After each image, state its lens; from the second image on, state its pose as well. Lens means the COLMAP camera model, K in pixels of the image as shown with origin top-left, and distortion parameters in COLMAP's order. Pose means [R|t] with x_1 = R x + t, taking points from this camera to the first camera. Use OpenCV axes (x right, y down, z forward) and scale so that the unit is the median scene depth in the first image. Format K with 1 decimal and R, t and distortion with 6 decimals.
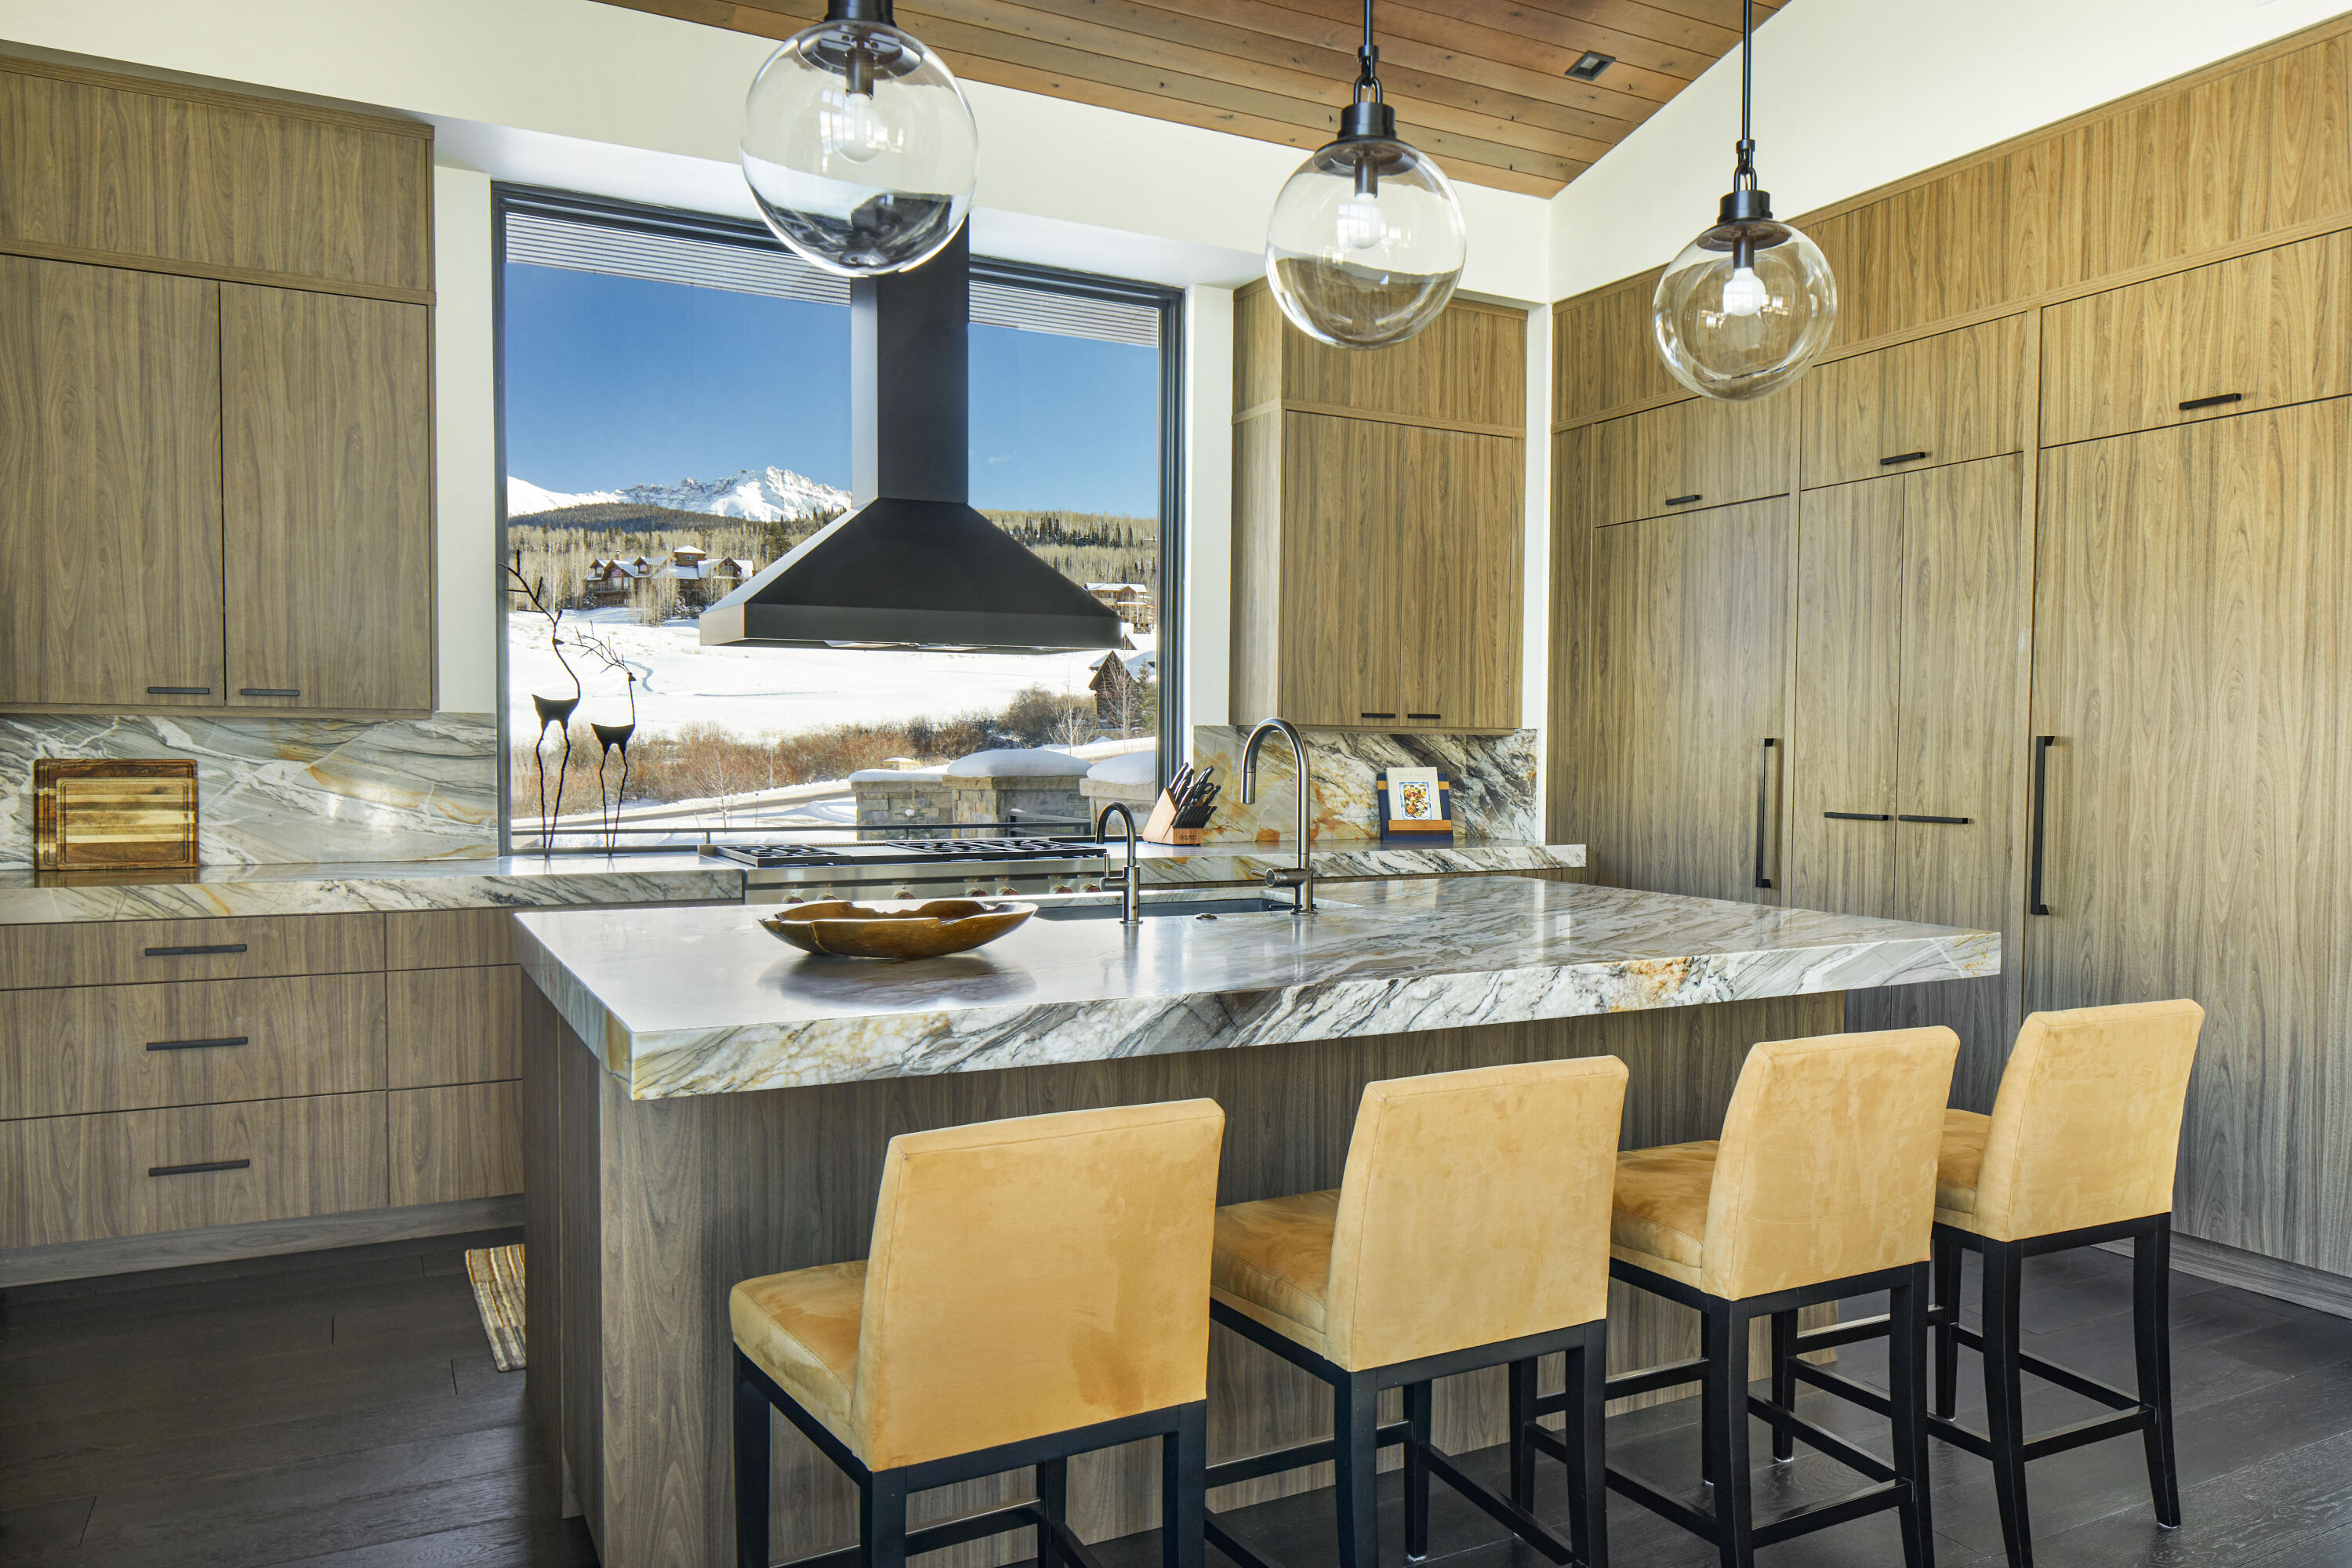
lens RADIAL K [[1627.5, 0, 1176.0], [0, 1627.5, 784.0], [0, 0, 1]] dist [-0.054066, -0.000315]
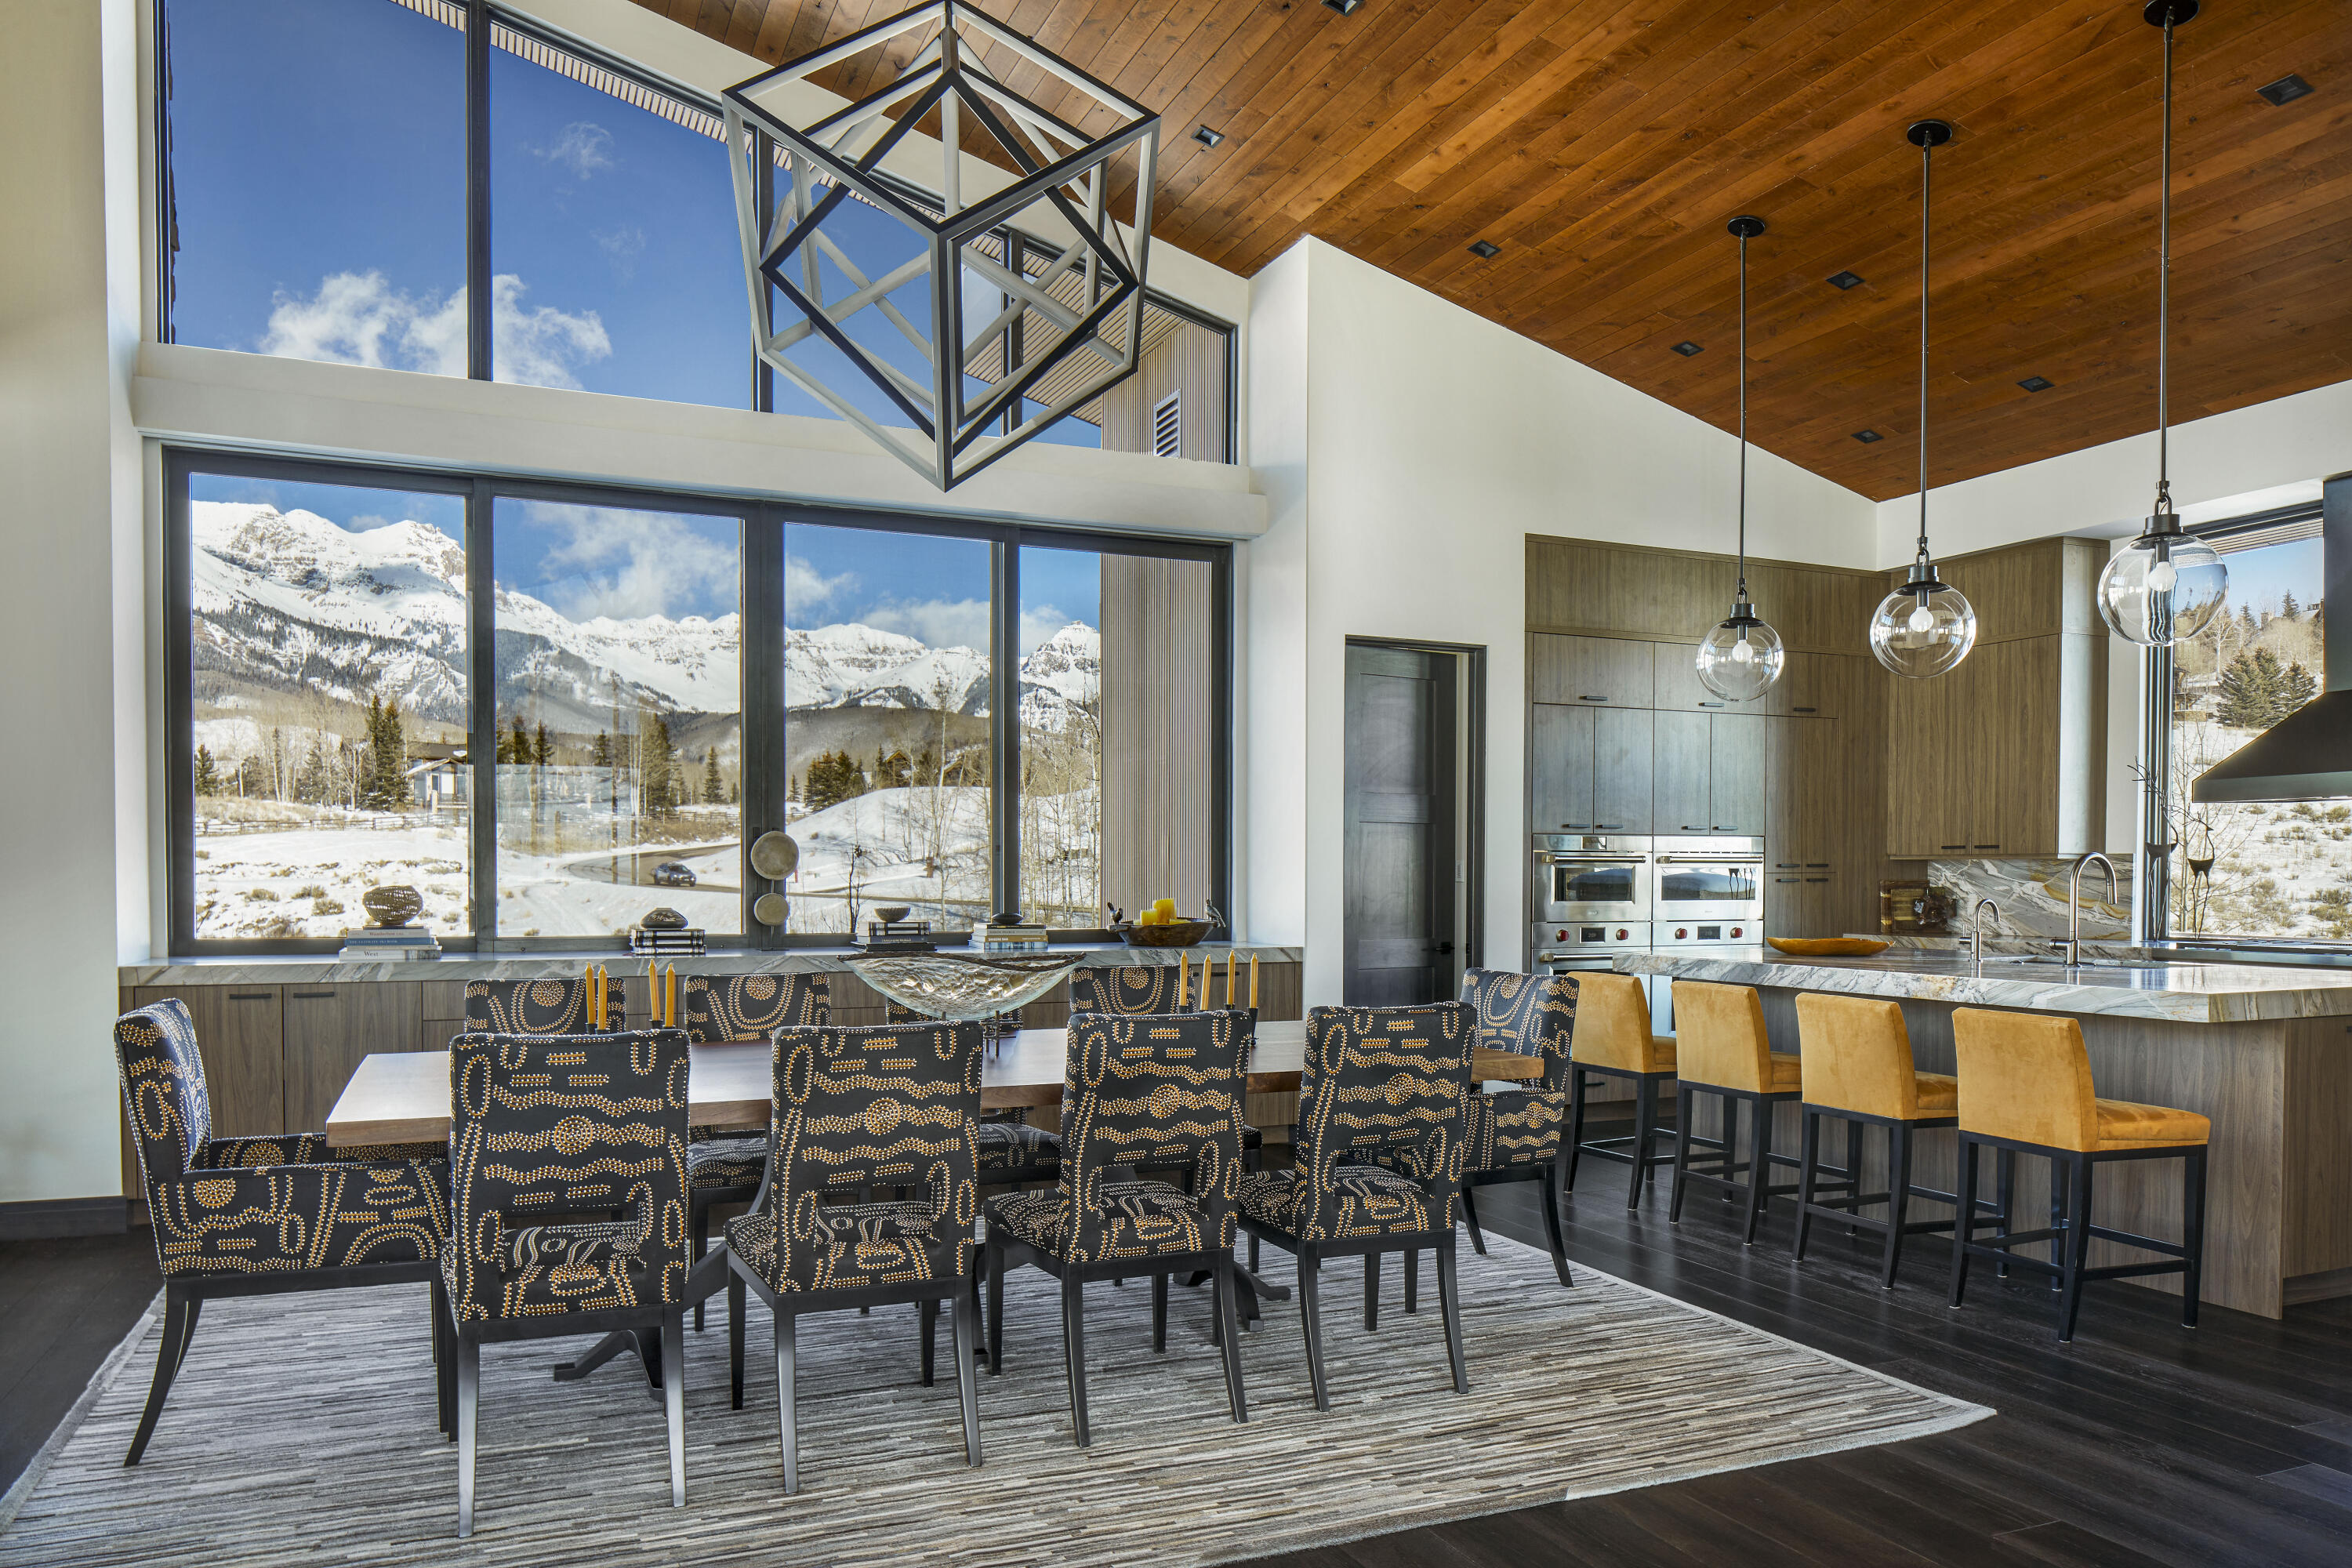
lens RADIAL K [[1606.2, 0, 1176.0], [0, 1606.2, 784.0], [0, 0, 1]] dist [0.005701, 0.001191]
pose [[-0.068355, -0.058840, -0.995924, 1.468990], [-0.023809, 0.998071, -0.057333, 0.003917], [0.997377, 0.019793, -0.069624, 0.115906]]
